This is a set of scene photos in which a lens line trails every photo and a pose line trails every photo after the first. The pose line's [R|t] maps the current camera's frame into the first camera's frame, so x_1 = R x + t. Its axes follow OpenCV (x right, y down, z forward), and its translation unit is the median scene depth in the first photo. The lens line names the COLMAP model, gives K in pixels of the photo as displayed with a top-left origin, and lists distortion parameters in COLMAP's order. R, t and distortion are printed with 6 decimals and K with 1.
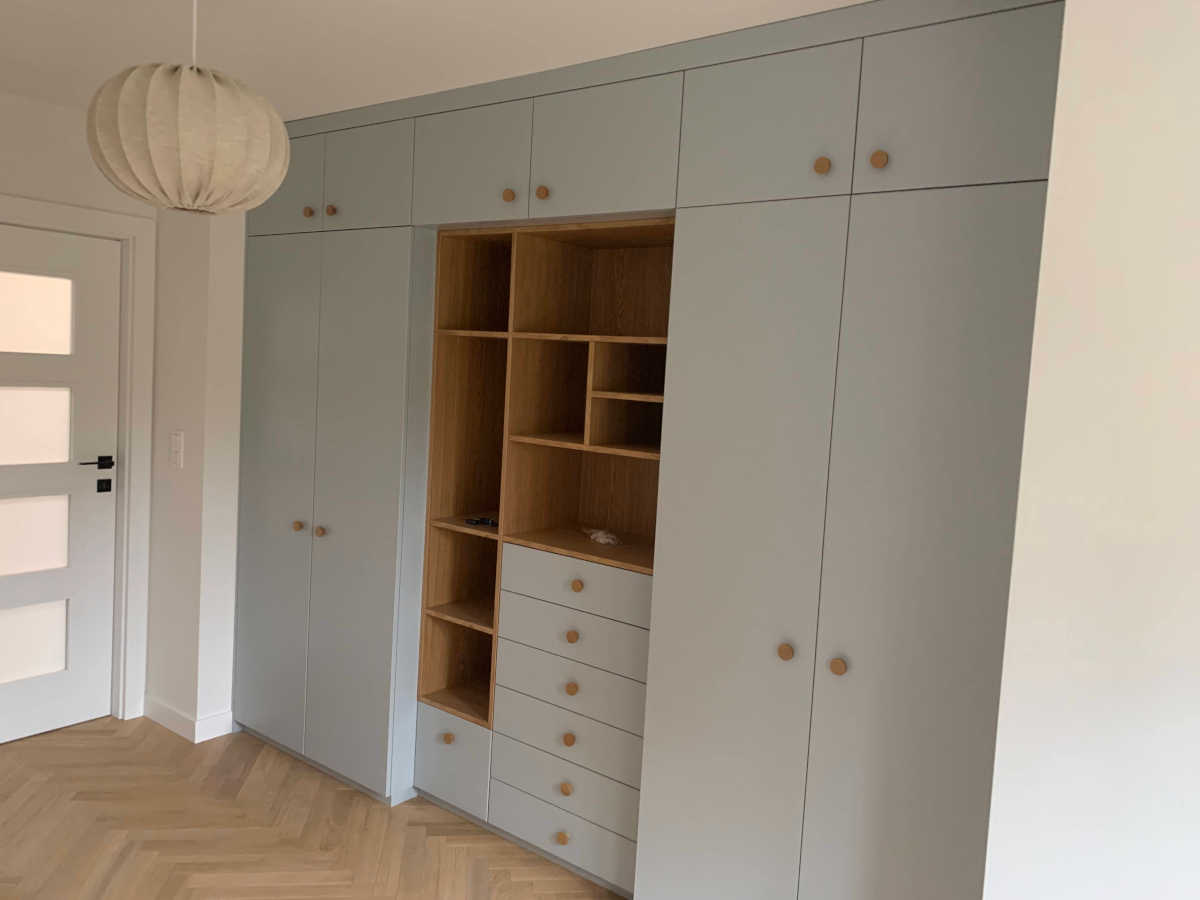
lens RADIAL K [[908.8, 0, 600.0], [0, 908.8, 446.1], [0, 0, 1]] dist [-0.004191, -0.003943]
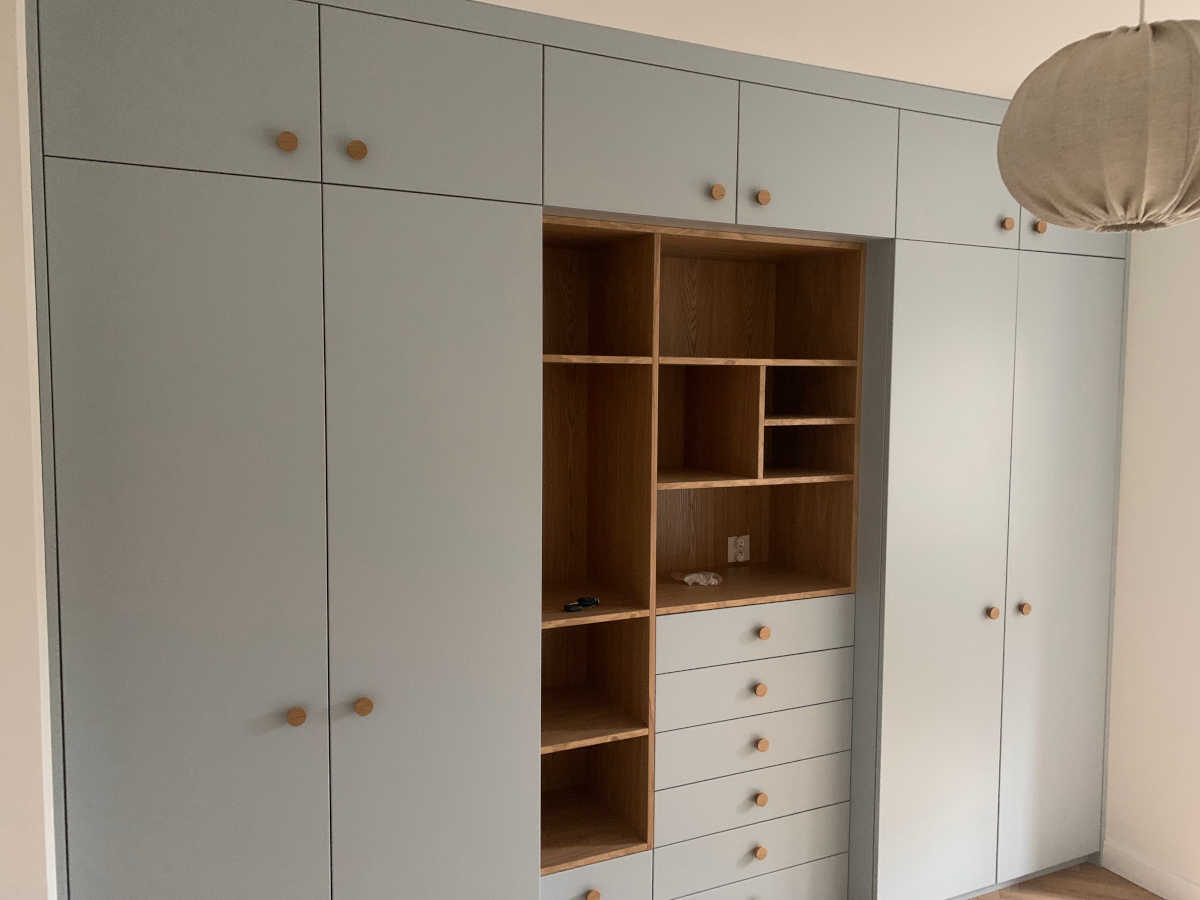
lens RADIAL K [[908.8, 0, 599.6], [0, 908.8, 451.8], [0, 0, 1]] dist [-0.004191, -0.003943]
pose [[0.452348, -0.123820, 0.883204, -0.843760], [0.100773, 0.991069, 0.087329, -0.117733], [-0.886130, 0.049500, 0.460786, 0.680881]]
